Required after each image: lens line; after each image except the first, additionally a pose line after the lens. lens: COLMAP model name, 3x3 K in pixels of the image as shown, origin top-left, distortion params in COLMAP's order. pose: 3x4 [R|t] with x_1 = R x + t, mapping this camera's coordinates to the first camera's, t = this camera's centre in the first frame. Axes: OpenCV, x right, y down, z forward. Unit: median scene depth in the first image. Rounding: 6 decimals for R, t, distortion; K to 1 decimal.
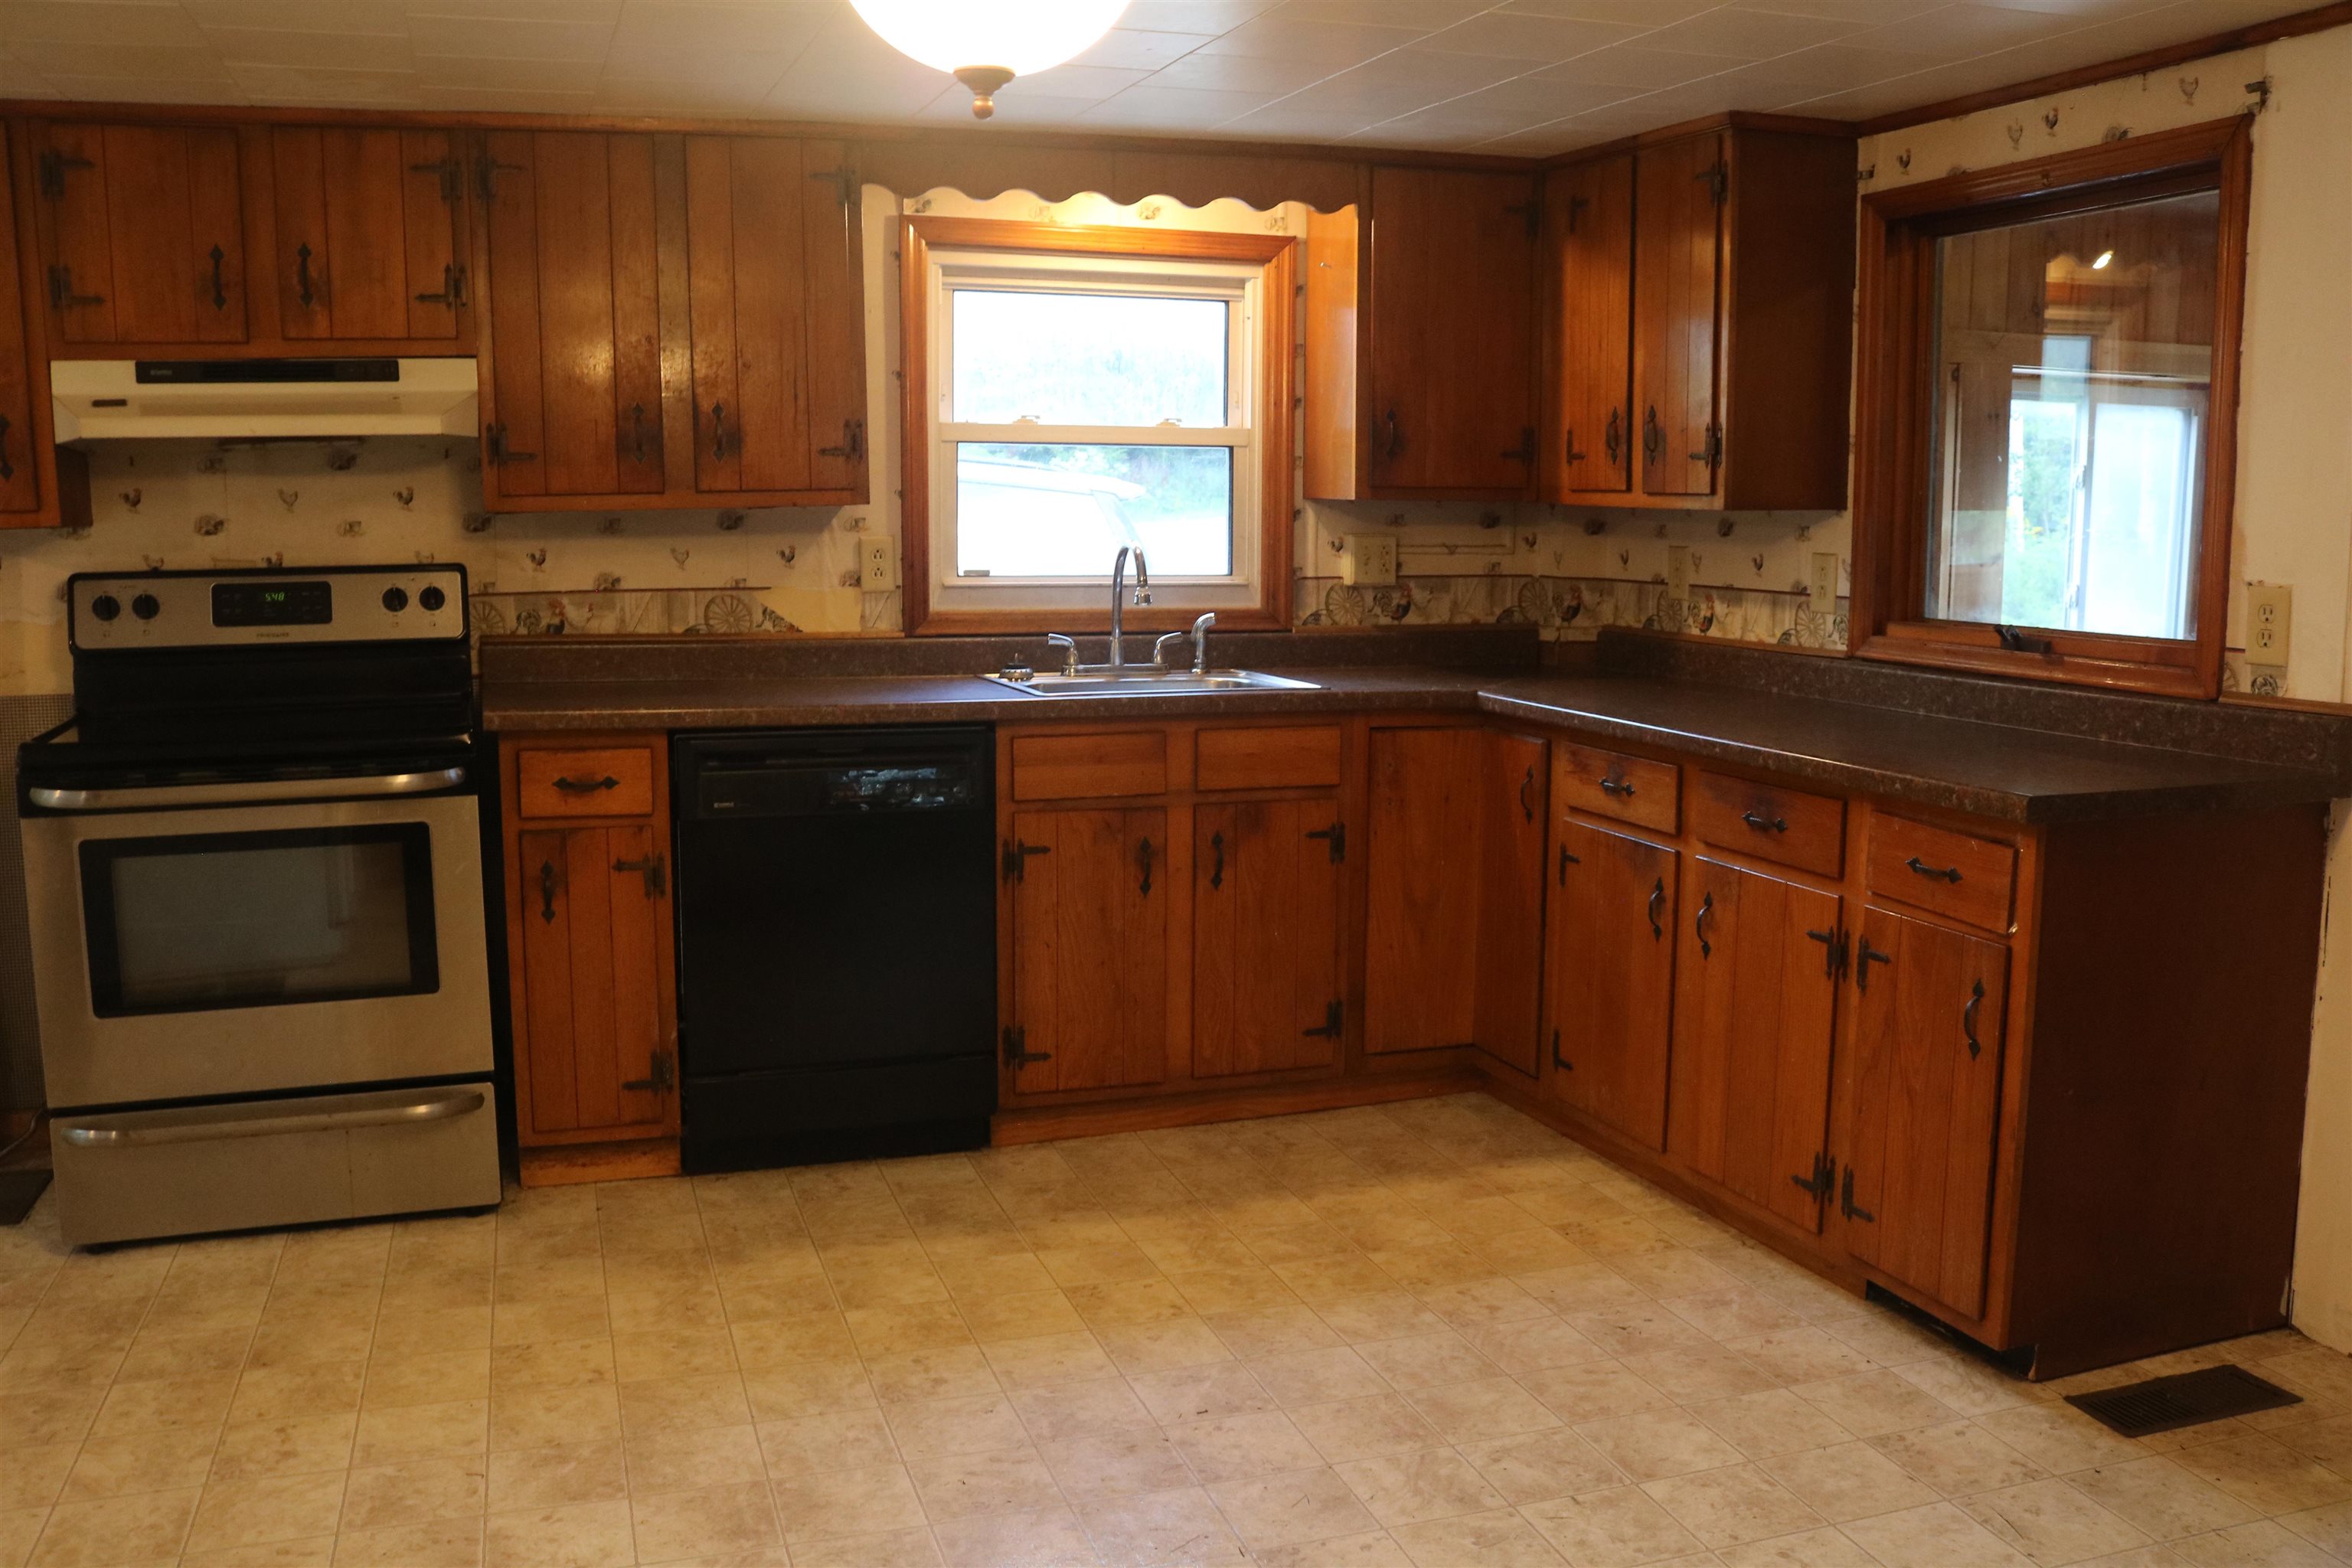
lens RADIAL K [[1961.3, 0, 1158.7], [0, 1961.3, 788.2], [0, 0, 1]] dist [-0.160905, 0.133404]
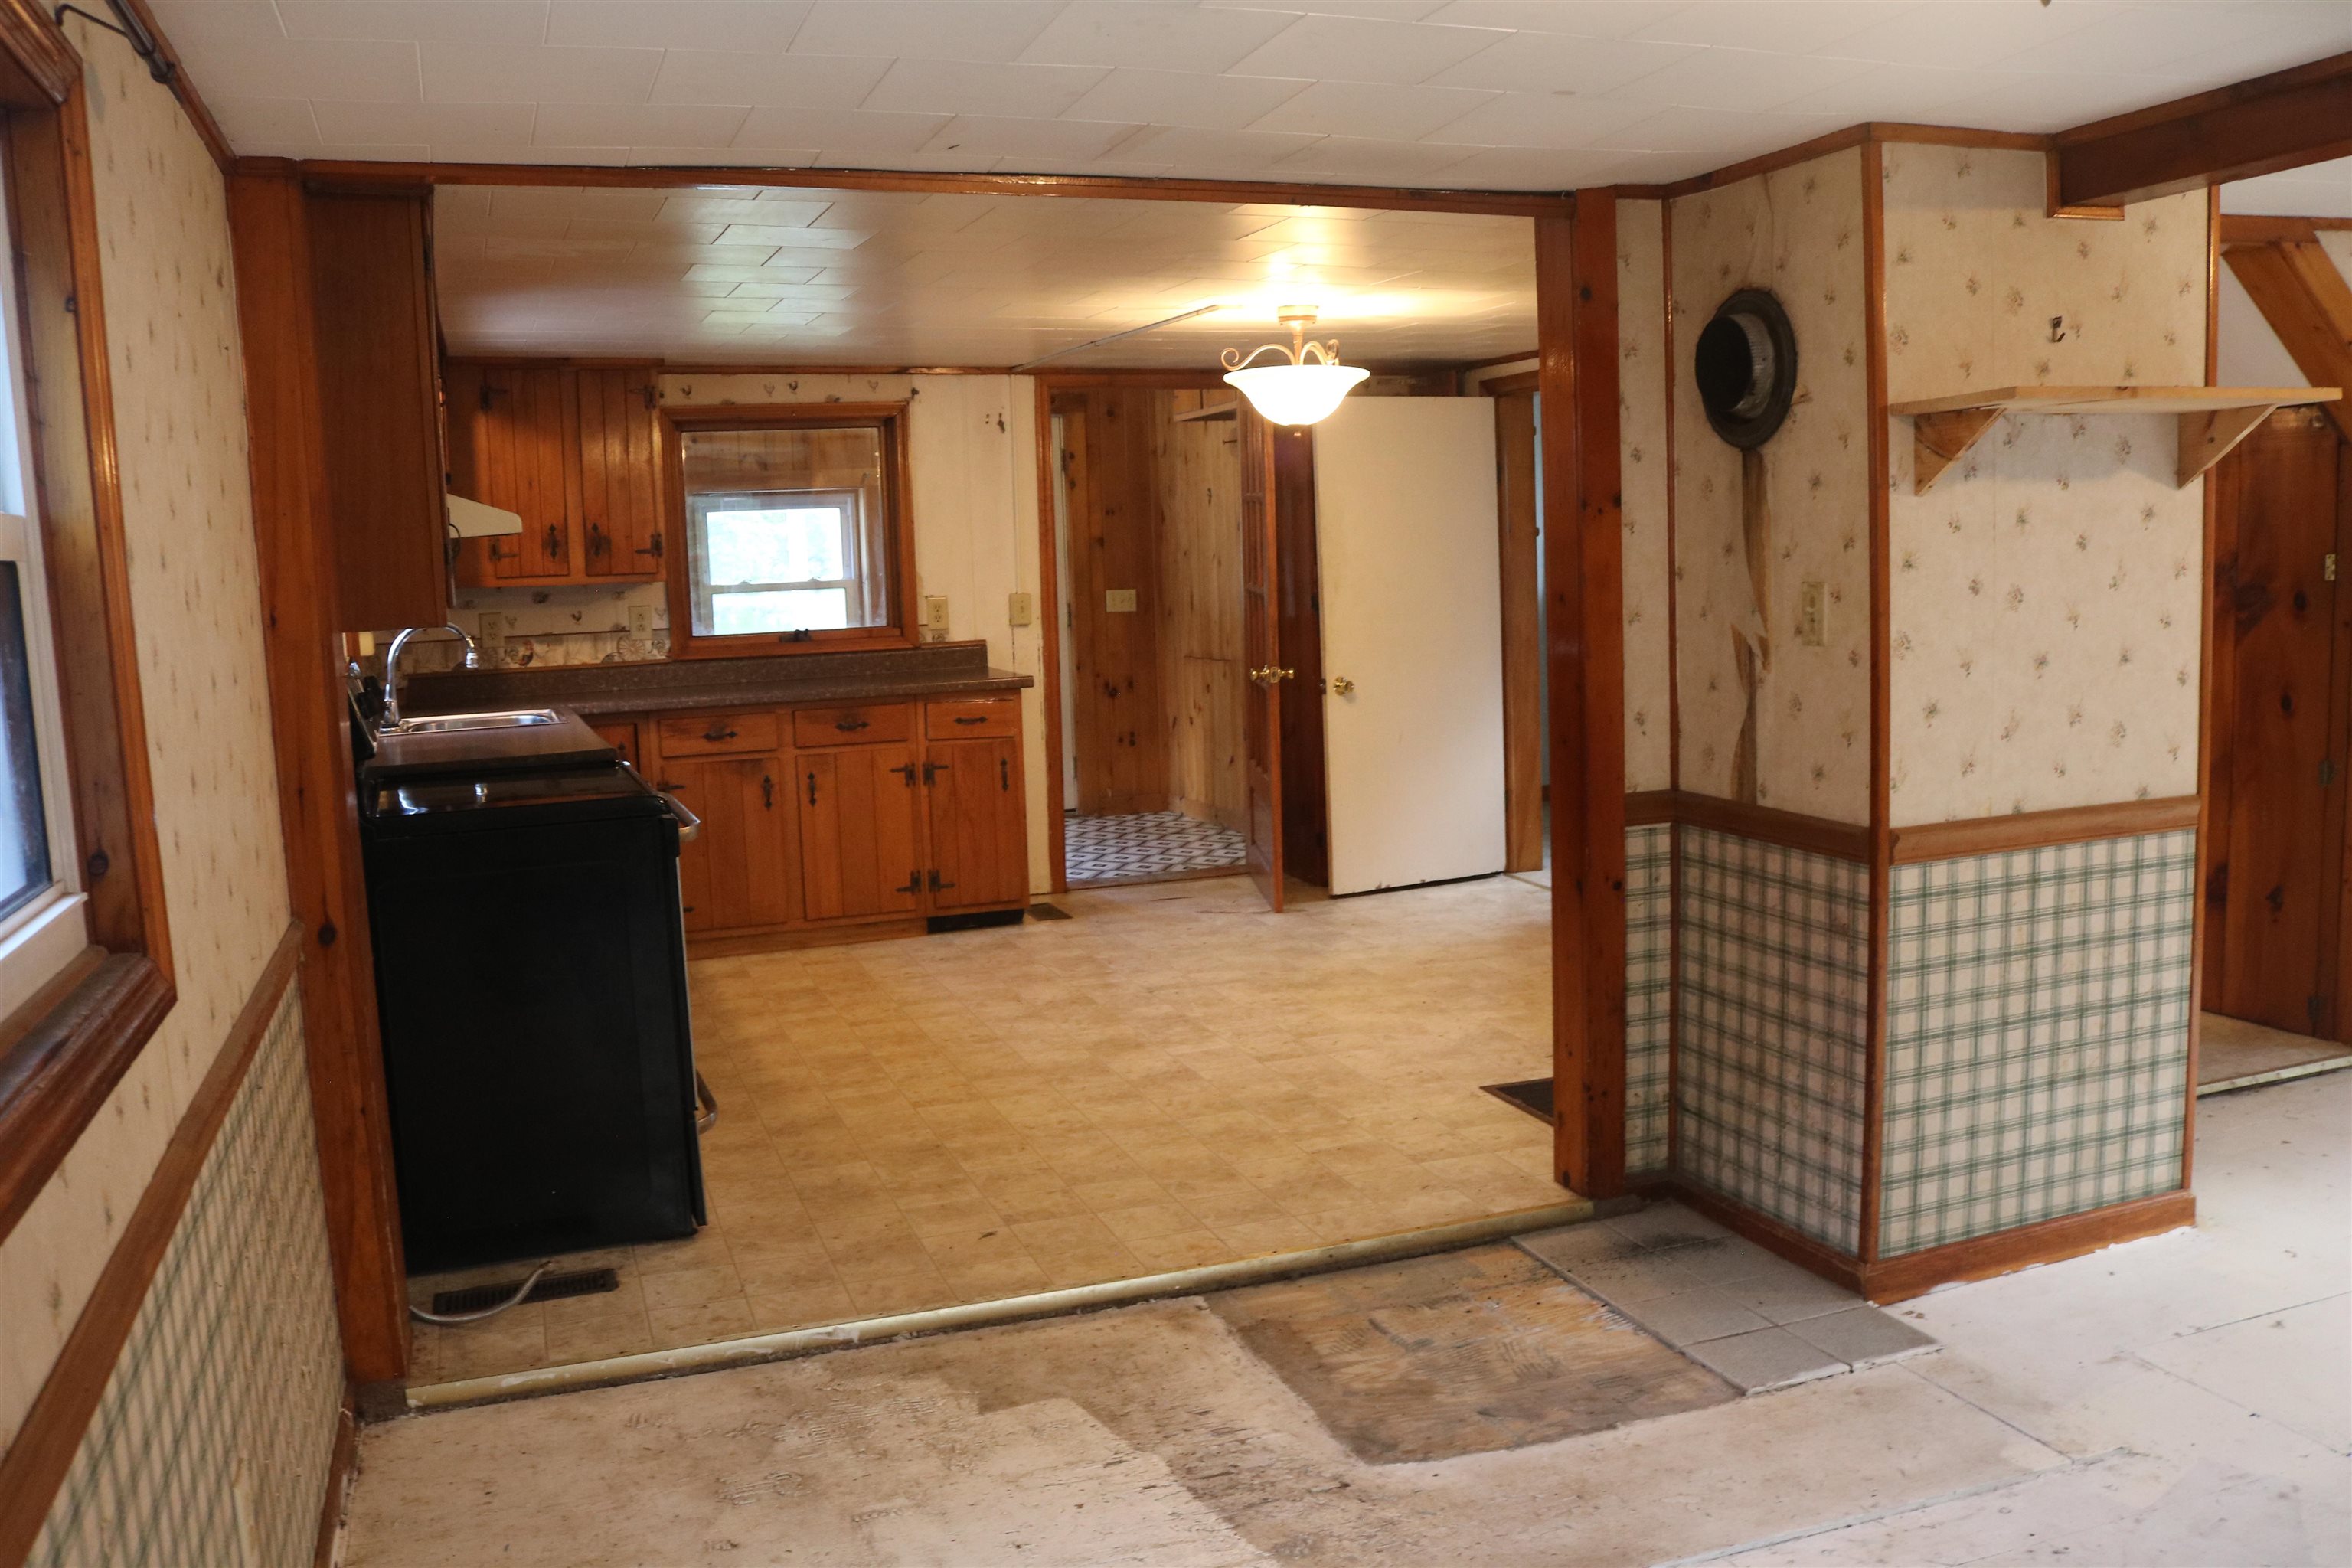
lens RADIAL K [[1961.3, 0, 1130.1], [0, 1961.3, 793.1], [0, 0, 1]] dist [-0.160905, 0.133404]
pose [[-0.000766, -0.128232, 0.991744, -1.546031], [0.178136, 0.975865, 0.126317, -0.107617], [-0.984006, 0.176762, 0.022095, 0.598477]]
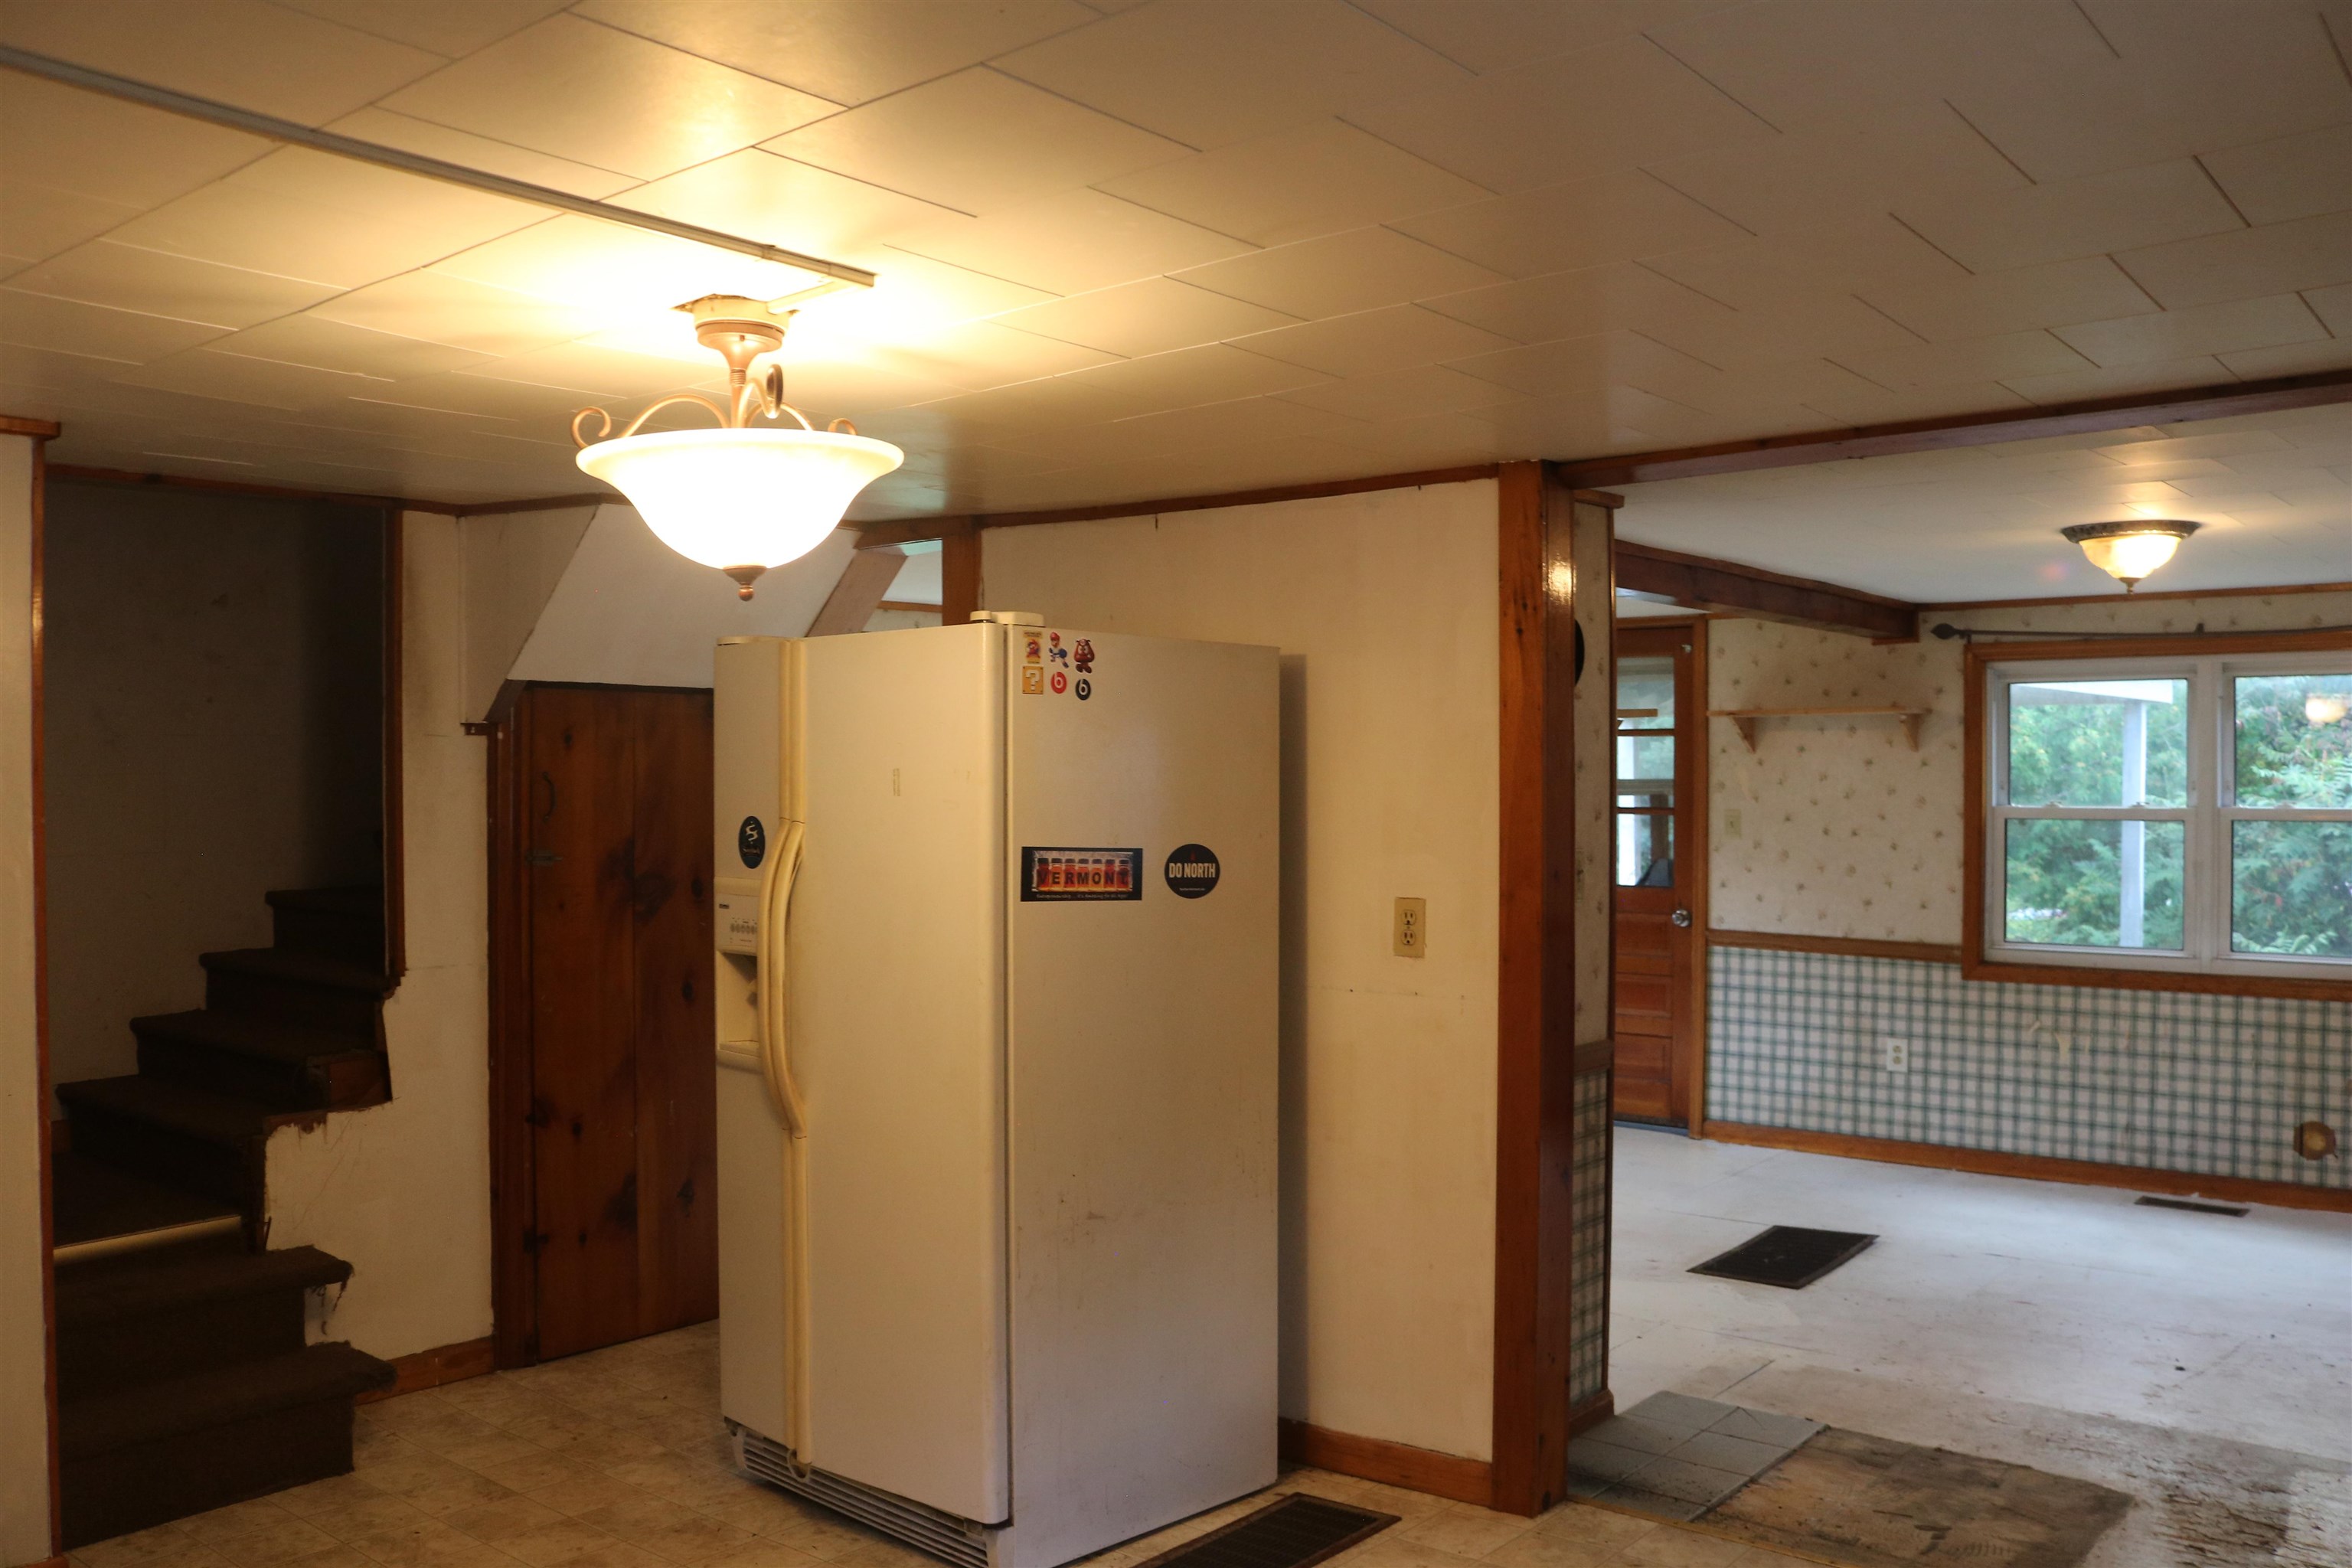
lens RADIAL K [[1961.3, 0, 1179.4], [0, 1961.3, 806.7], [0, 0, 1]] dist [-0.160905, 0.133404]
pose [[-0.848644, 0.010135, -0.528867, 0.178729], [-0.072550, 0.988138, 0.135353, -0.189268], [0.523965, 0.153236, -0.837842, 1.092310]]
